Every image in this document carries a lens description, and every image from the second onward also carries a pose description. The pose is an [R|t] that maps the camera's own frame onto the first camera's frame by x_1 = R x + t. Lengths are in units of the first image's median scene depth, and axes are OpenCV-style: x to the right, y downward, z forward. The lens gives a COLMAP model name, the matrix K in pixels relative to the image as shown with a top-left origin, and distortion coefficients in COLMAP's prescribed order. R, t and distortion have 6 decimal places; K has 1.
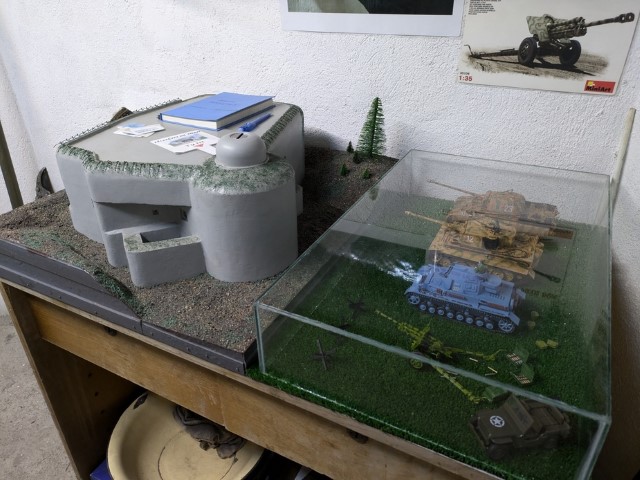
lens RADIAL K [[476.3, 0, 319.5], [0, 476.3, 239.5], [0, 0, 1]] dist [0.047390, -0.032935]
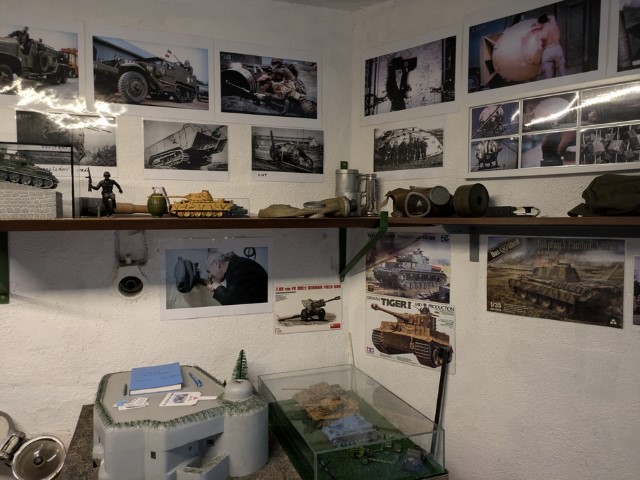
lens RADIAL K [[476.3, 0, 319.9], [0, 476.3, 239.9], [0, 0, 1]] dist [0.047390, -0.032935]
pose [[0.664663, -0.014140, 0.747009, -1.084144], [0.356982, 0.884324, -0.300891, -0.031925], [-0.656343, 0.466660, 0.592825, -0.431104]]
